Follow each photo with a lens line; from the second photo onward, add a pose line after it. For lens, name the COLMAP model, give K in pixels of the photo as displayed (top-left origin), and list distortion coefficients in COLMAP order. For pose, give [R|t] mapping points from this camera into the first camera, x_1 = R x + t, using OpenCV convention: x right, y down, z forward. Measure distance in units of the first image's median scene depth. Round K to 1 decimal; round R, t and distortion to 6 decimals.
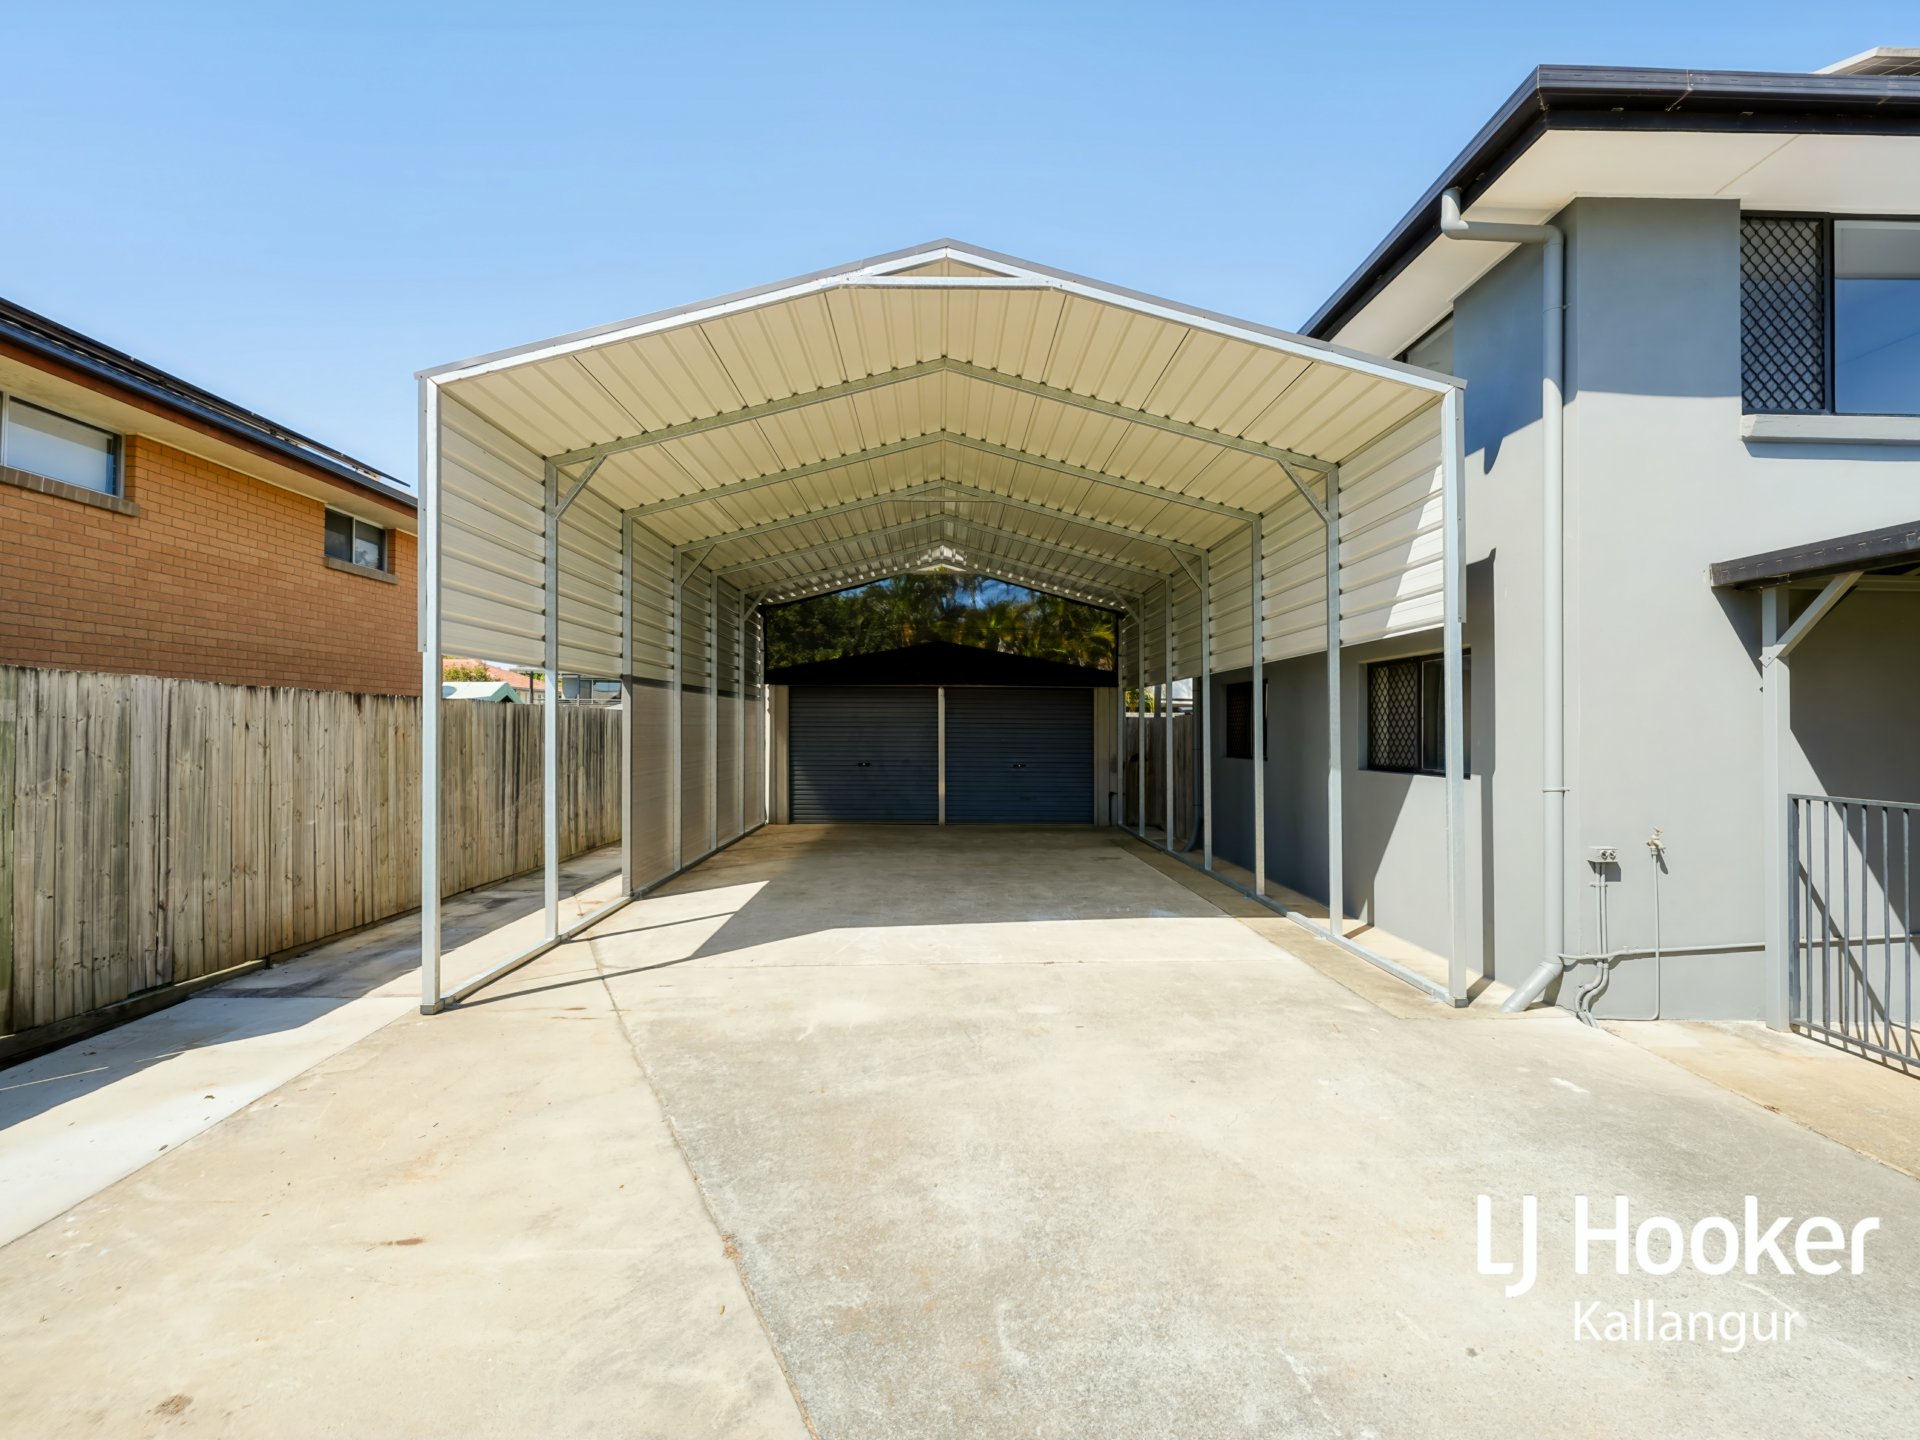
lens RADIAL K [[852.2, 0, 960.4], [0, 852.2, 727.7], [0, 0, 1]] dist [-0.000084, 0.000384]
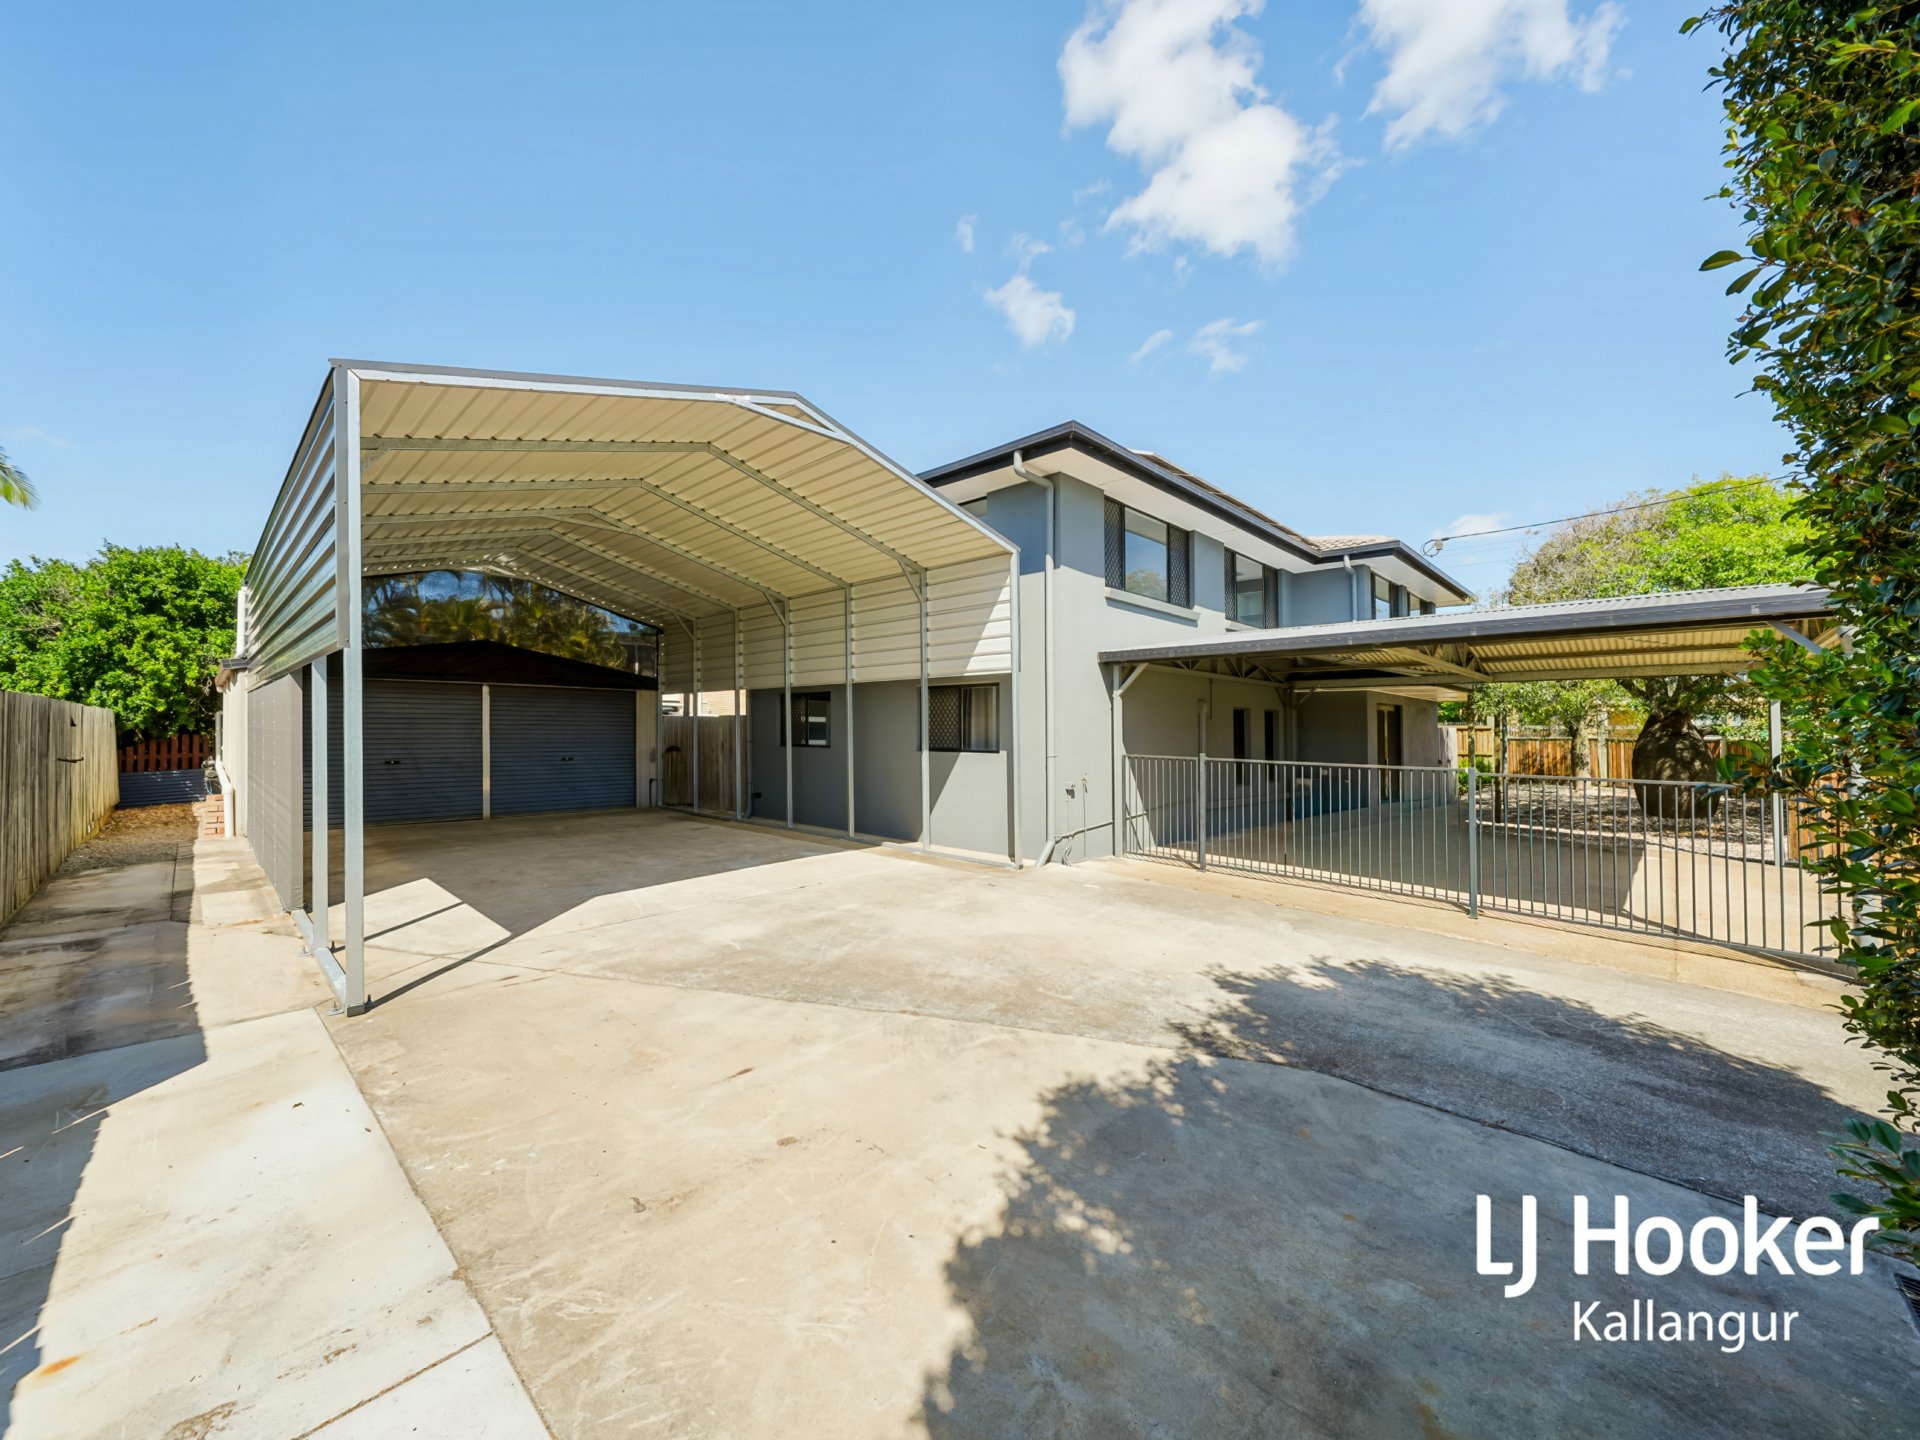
lens RADIAL K [[744.5, 0, 958.0], [0, 744.5, 721.3], [0, 0, 1]] dist [-0.000284, 0.000551]
pose [[0.705395, 0.005397, 0.708794, -0.742173], [-0.002659, 0.999984, -0.004967, -0.002091], [-0.708810, 0.001619, 0.705398, -0.104744]]
